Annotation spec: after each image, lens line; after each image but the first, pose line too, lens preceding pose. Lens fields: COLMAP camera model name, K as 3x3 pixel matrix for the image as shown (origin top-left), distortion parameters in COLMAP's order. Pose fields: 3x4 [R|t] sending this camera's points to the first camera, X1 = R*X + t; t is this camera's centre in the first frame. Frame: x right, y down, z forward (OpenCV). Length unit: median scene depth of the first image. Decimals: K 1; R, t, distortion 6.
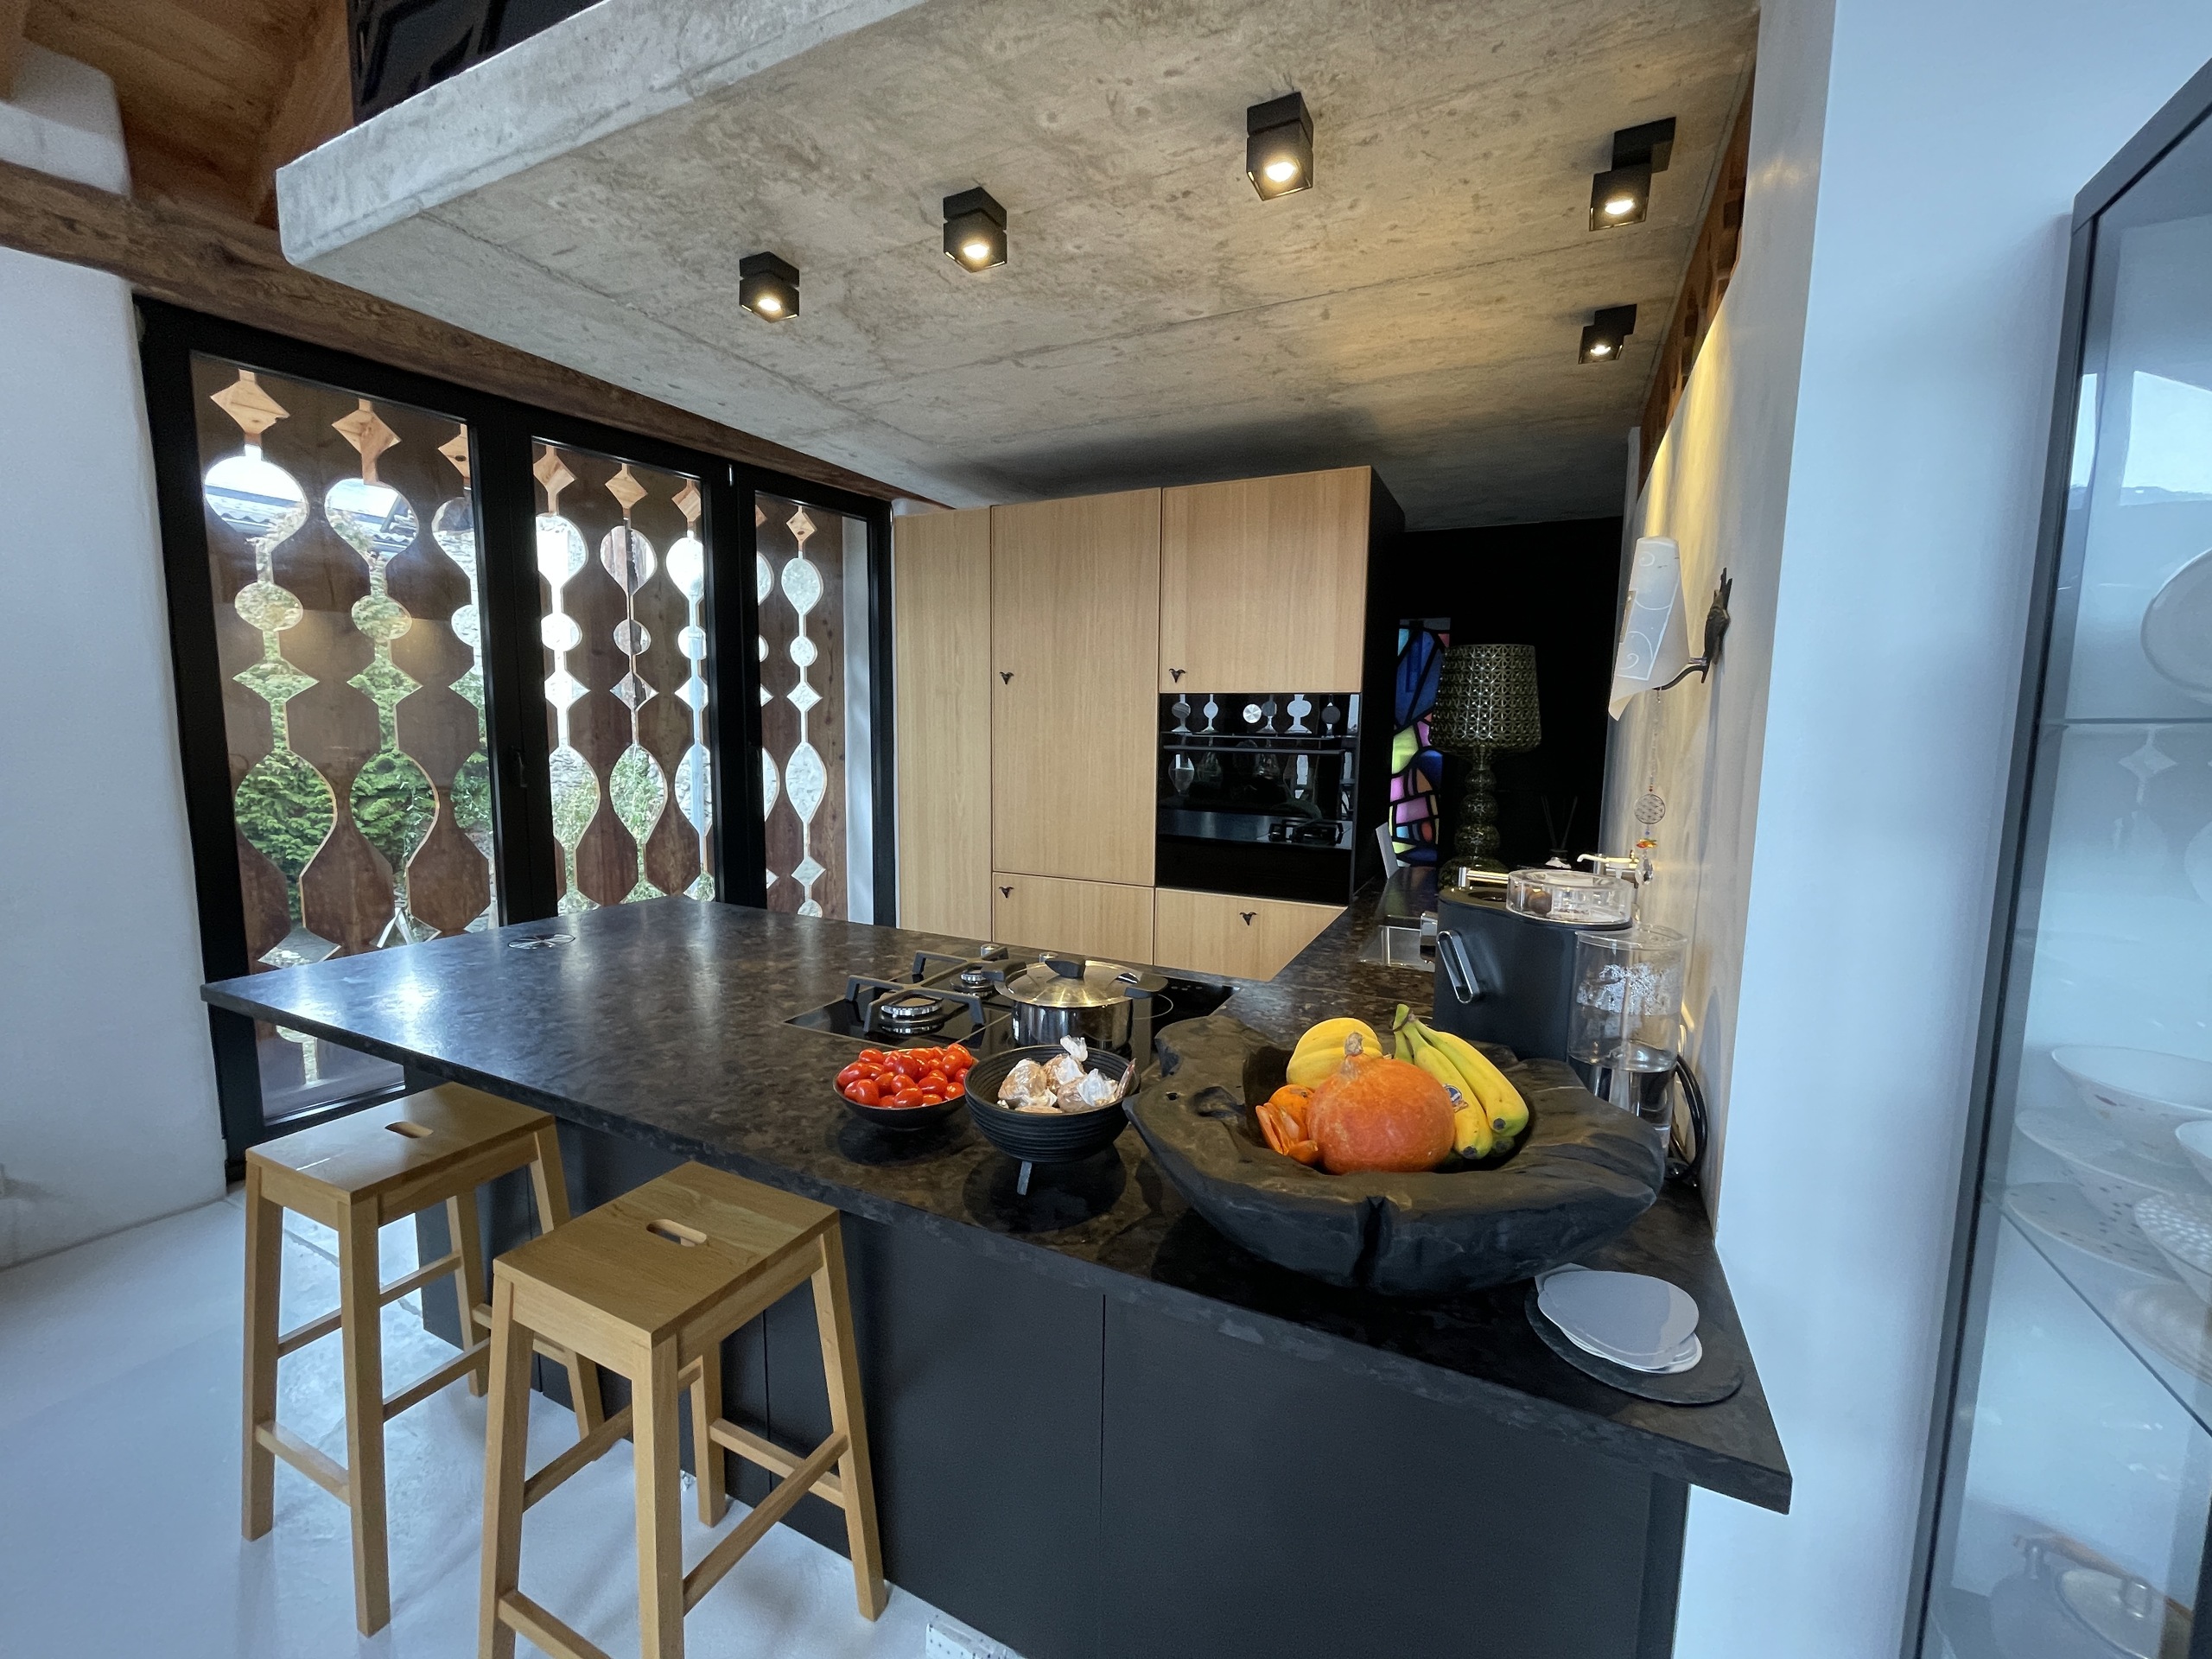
lens RADIAL K [[886.7, 0, 1113.3], [0, 886.7, 819.3], [0, 0, 1]] dist [0.002121, -0.001477]
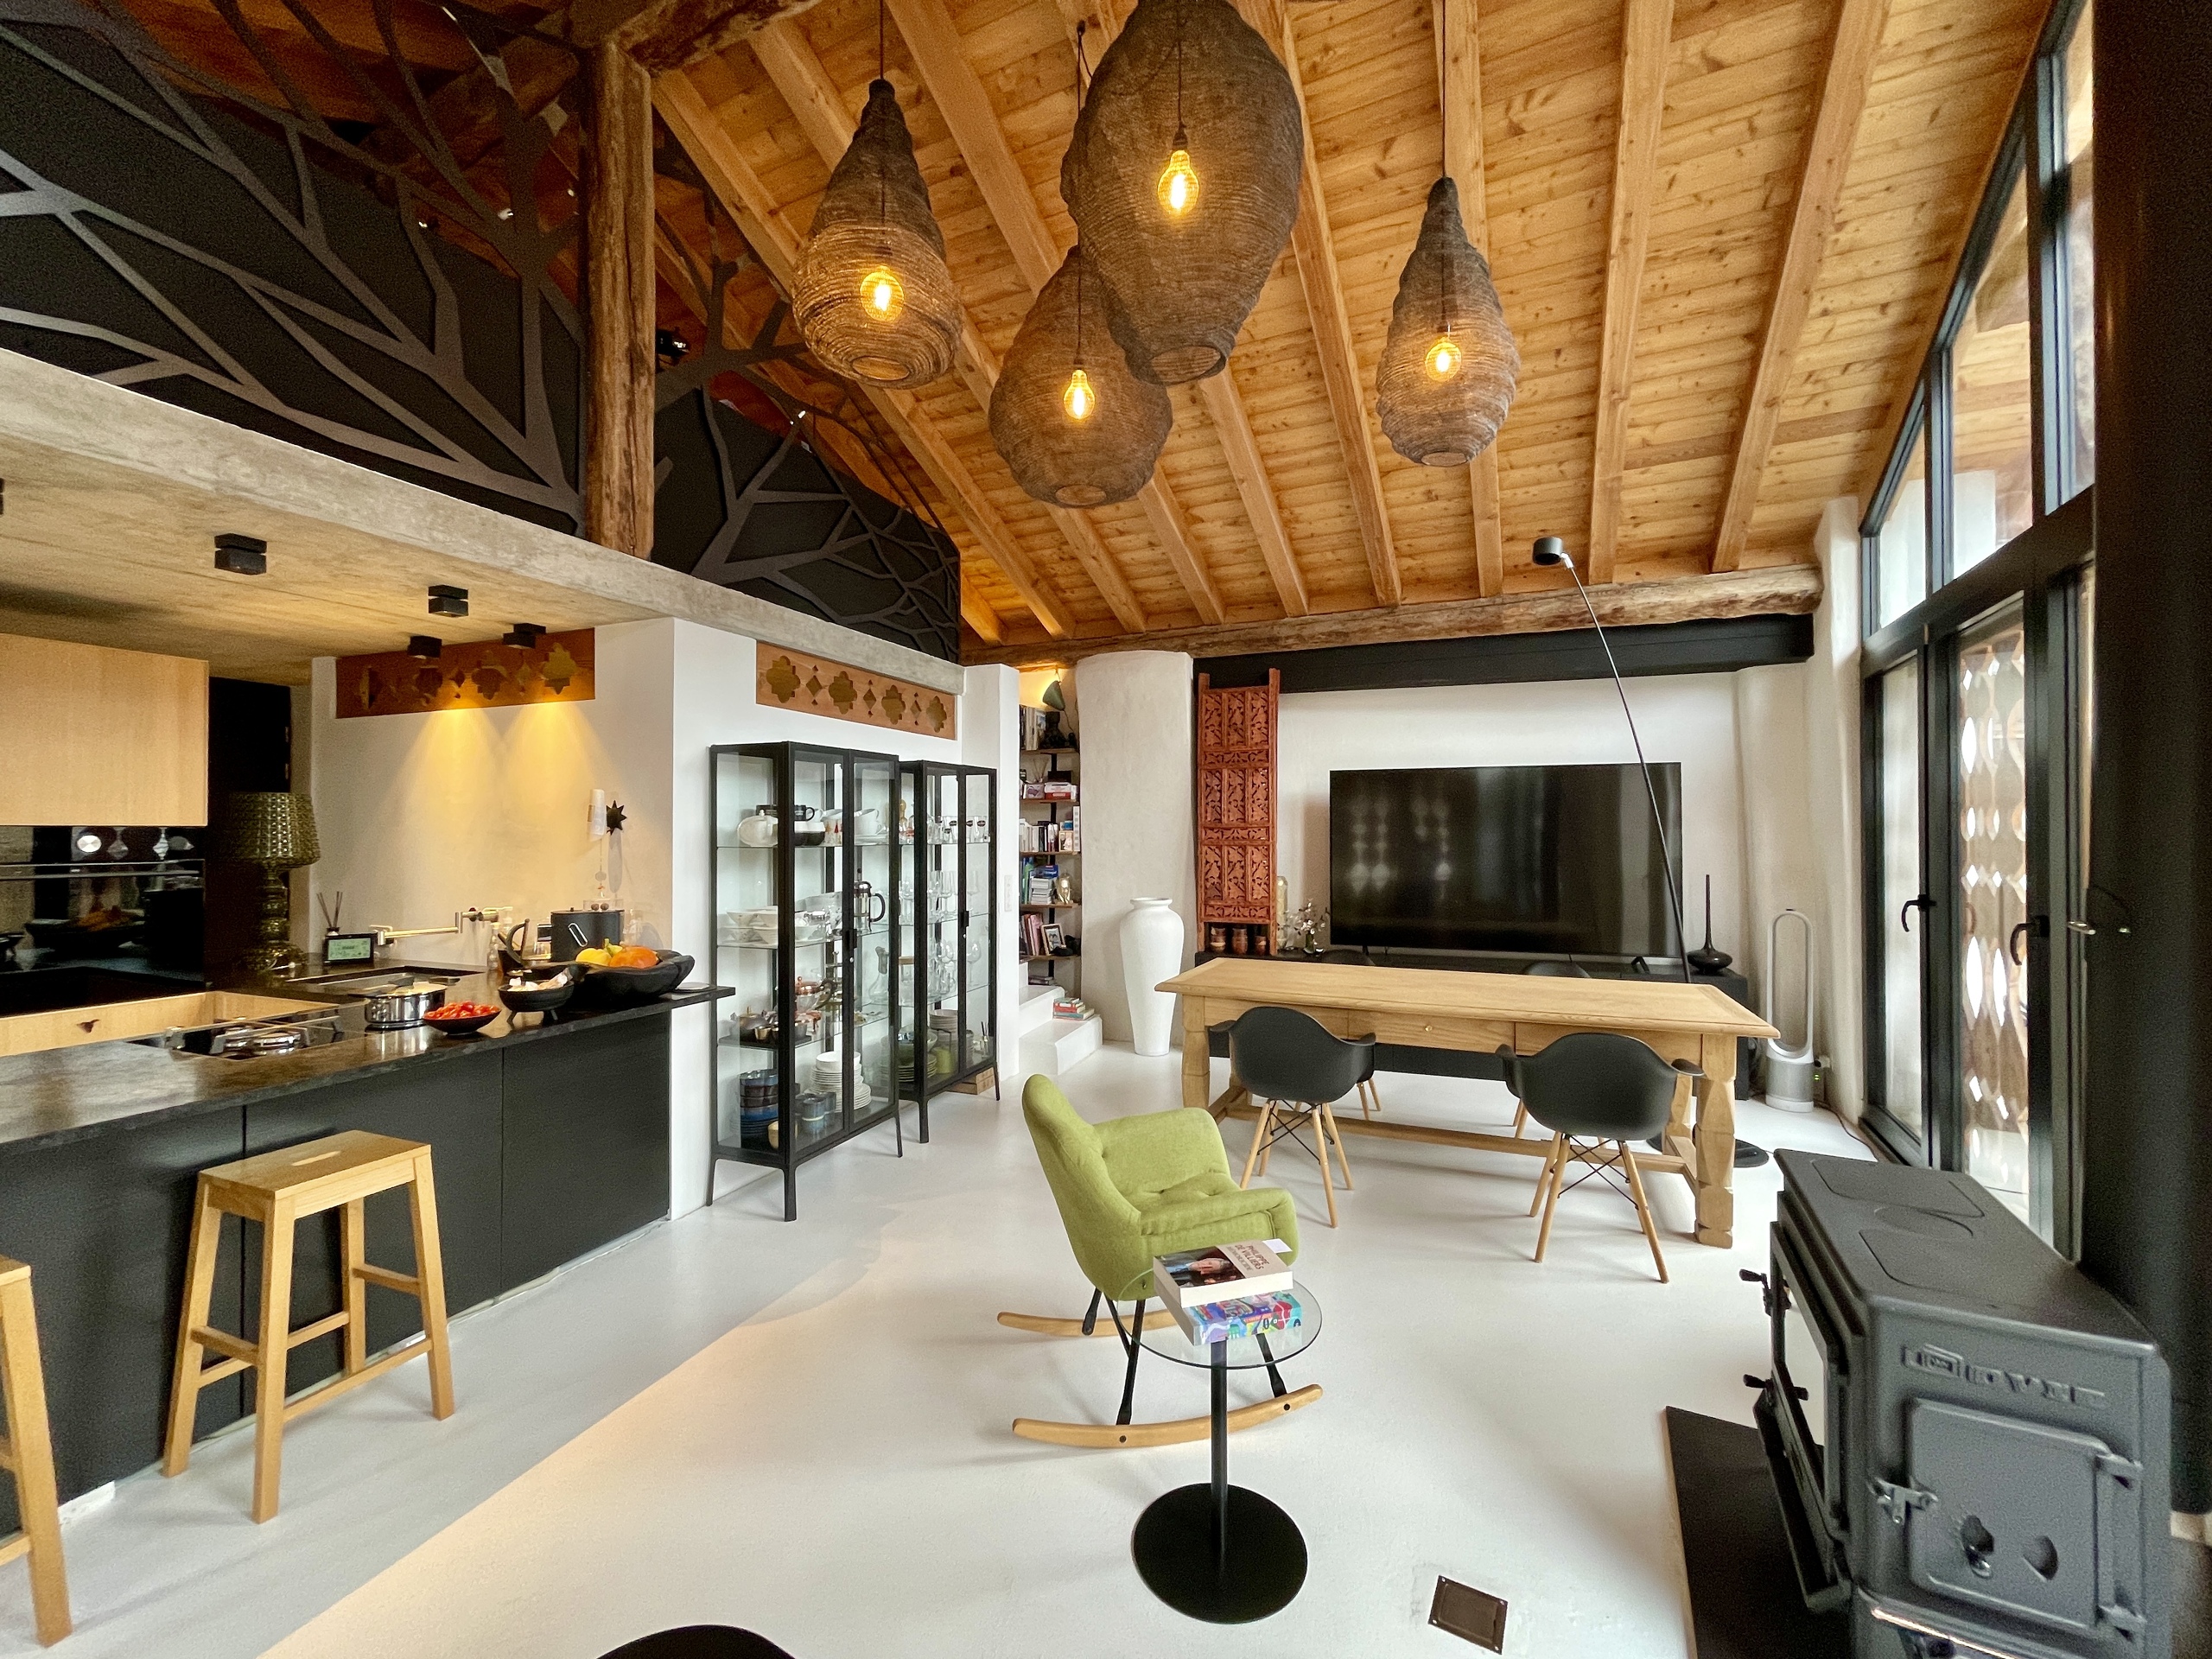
lens RADIAL K [[886.7, 0, 1112.1], [0, 886.7, 823.7], [0, 0, 1]] dist [0.002121, -0.001477]
pose [[-0.077920, -0.007311, 0.996933, -1.081303], [0.106052, 0.994239, 0.015580, -0.023458], [-0.991303, 0.106941, -0.076696, -0.222001]]
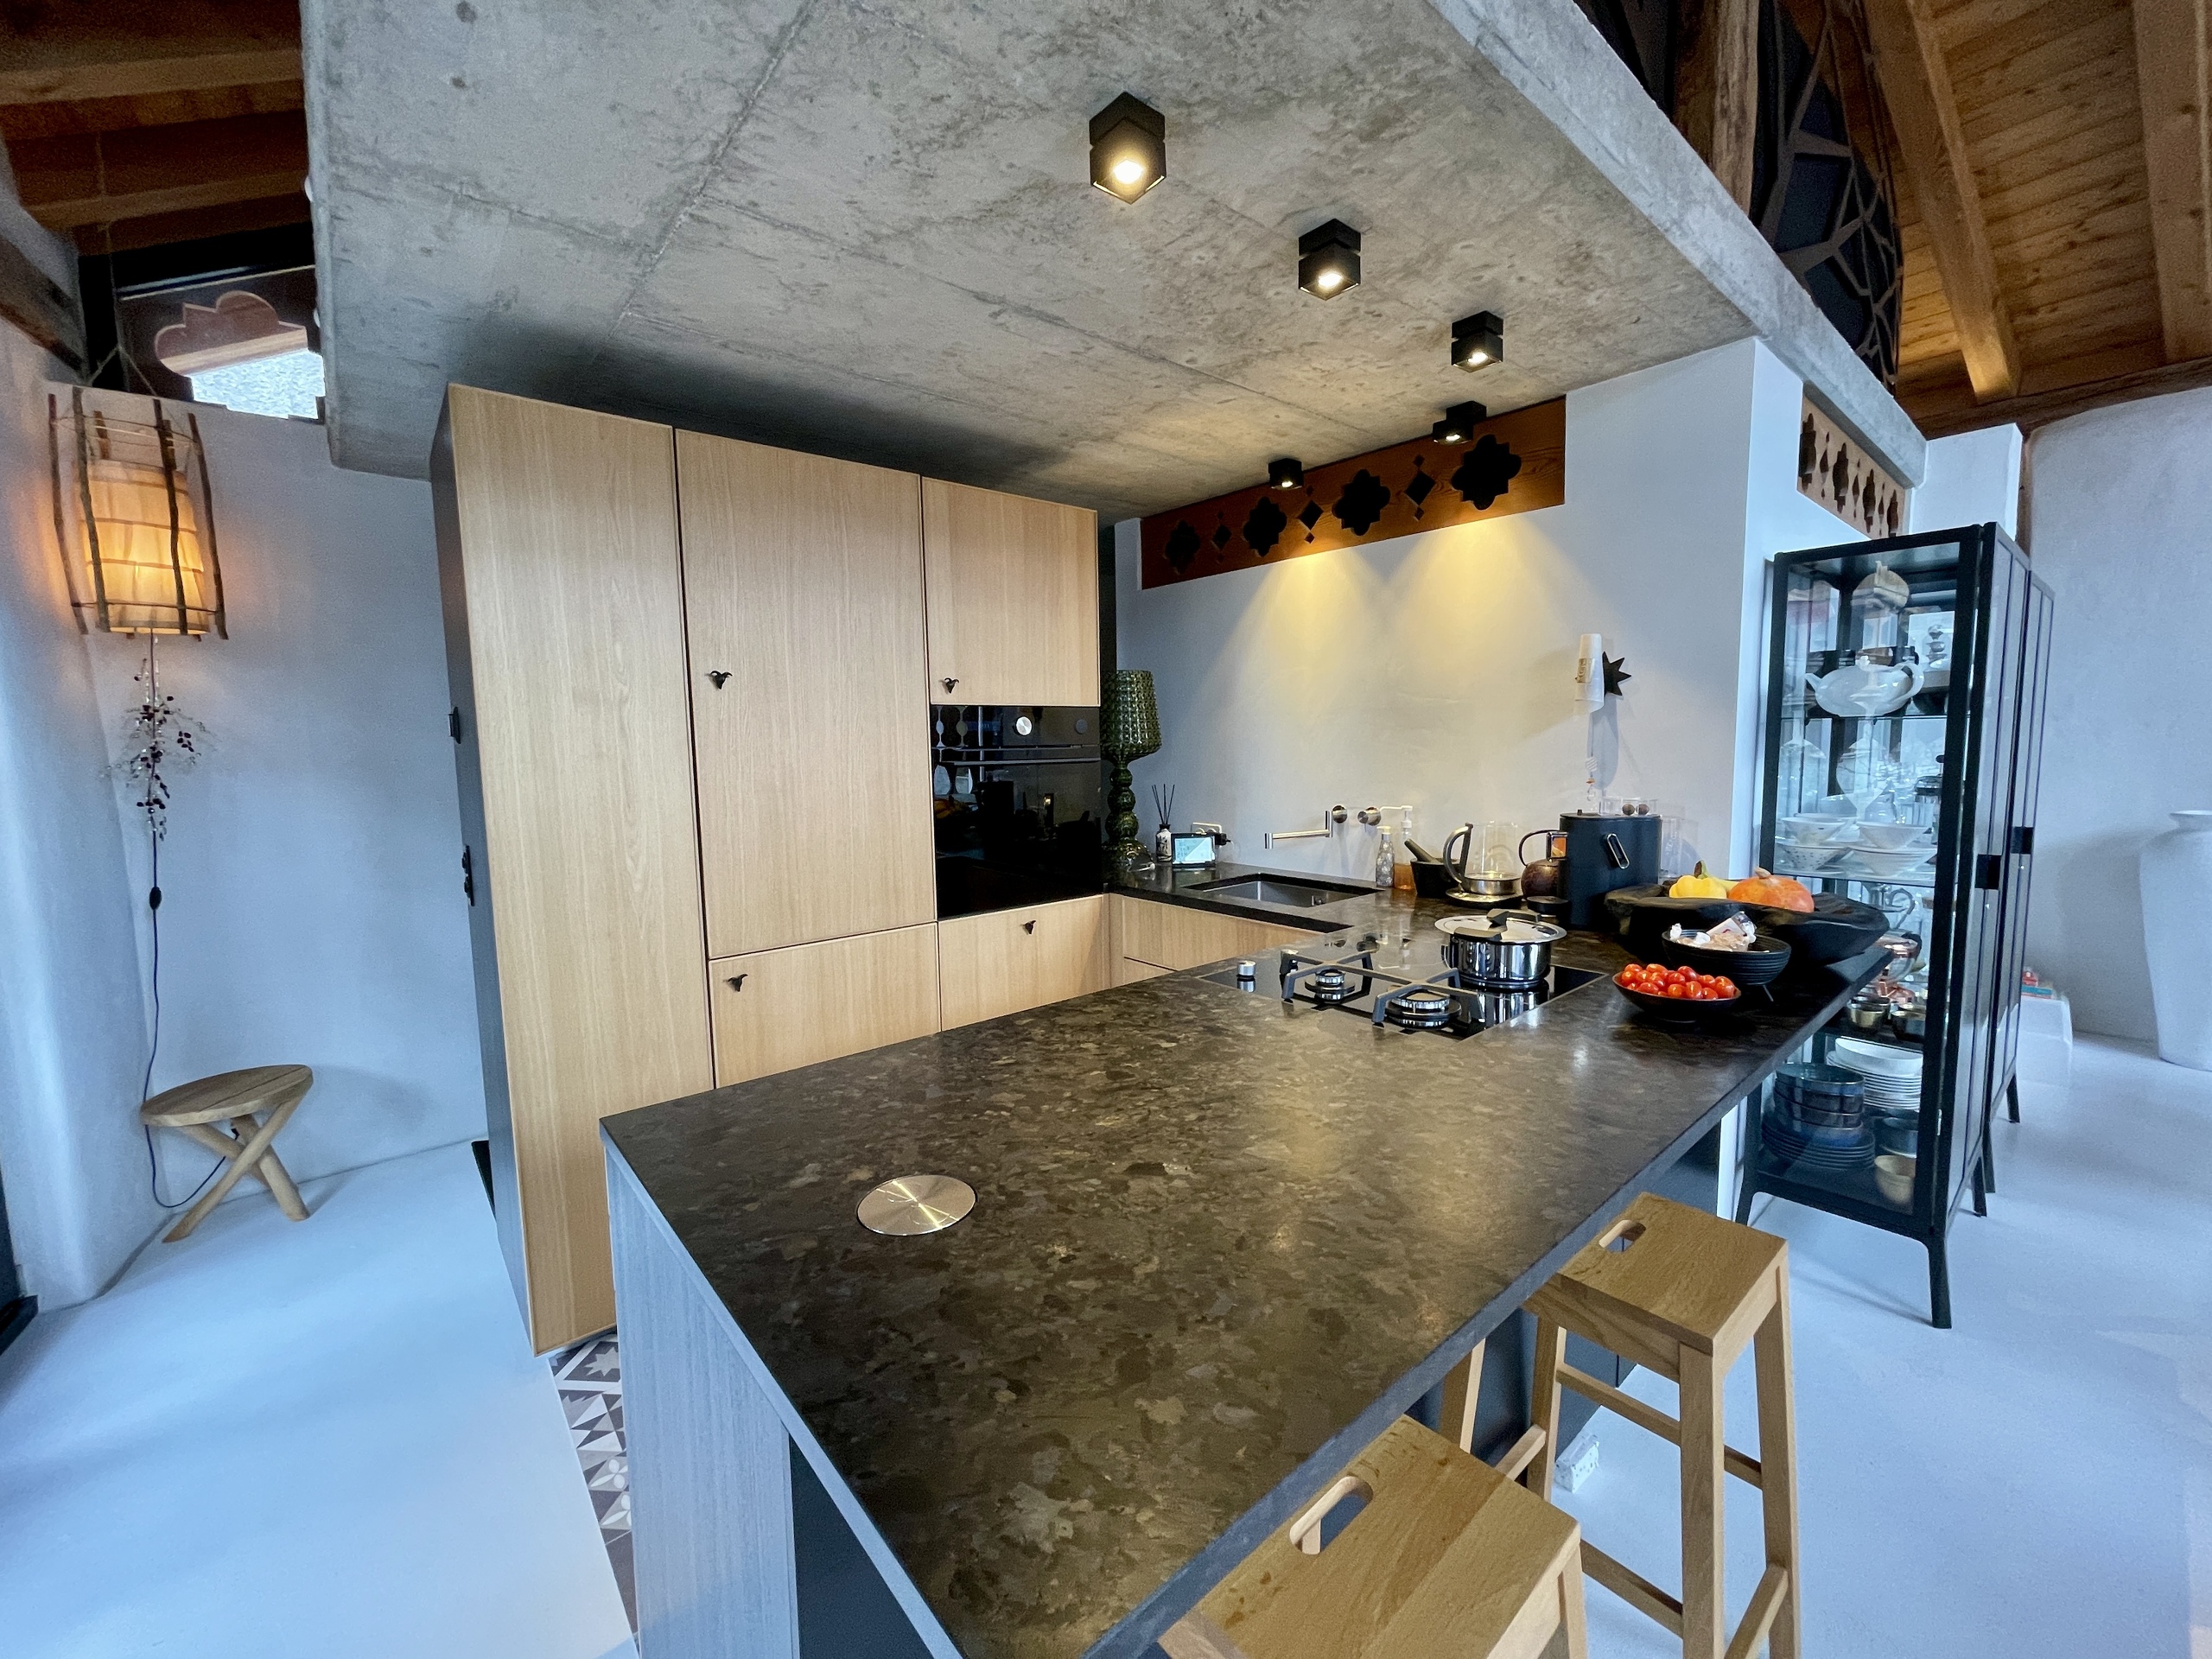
lens RADIAL K [[886.7, 0, 1121.1], [0, 886.7, 820.6], [0, 0, 1]] dist [0.002121, -0.001477]
pose [[0.402193, -0.107727, 0.909195, -0.728695], [0.120894, 0.990607, 0.063894, -0.063168], [-0.907538, 0.084218, 0.411439, 0.488056]]
